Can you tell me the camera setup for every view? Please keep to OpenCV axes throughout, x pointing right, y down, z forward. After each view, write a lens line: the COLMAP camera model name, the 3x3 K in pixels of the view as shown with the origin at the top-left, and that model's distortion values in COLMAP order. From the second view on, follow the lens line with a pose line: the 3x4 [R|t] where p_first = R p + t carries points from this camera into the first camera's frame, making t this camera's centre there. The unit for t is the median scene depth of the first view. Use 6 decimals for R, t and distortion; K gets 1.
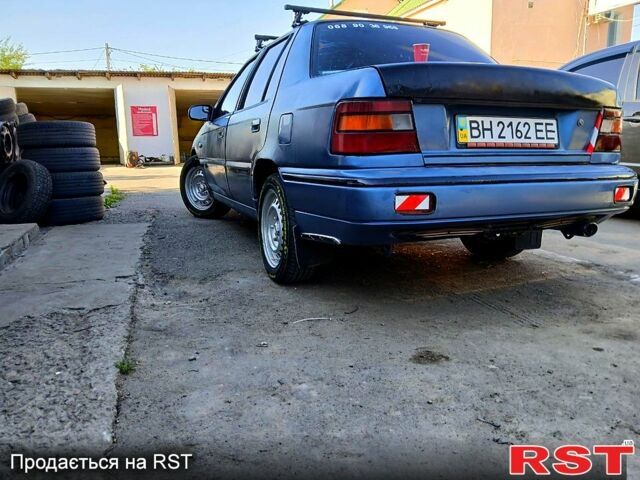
lens RADIAL K [[502.9, 0, 321.4], [0, 502.9, 243.8], [0, 0, 1]] dist [0.004256, -0.036467]
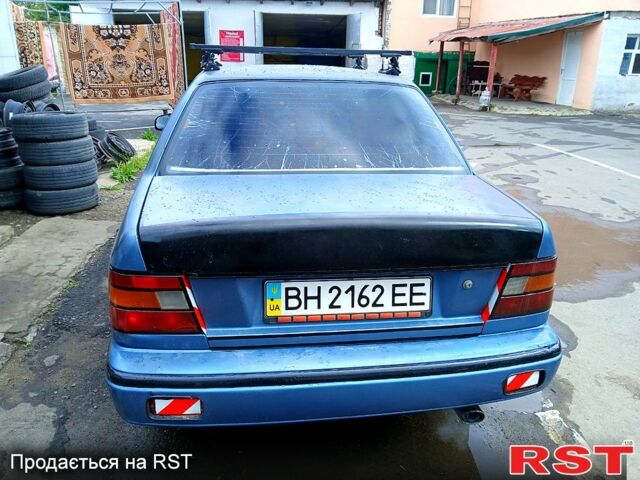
lens RADIAL K [[502.9, 0, 316.7], [0, 502.9, 237.3], [0, 0, 1]] dist [0.004256, -0.036467]
pose [[0.971396, 0.110125, -0.210385, 0.477215], [-0.075263, 0.983067, 0.167075, -0.436487], [0.225222, -0.146462, 0.963236, 0.280651]]
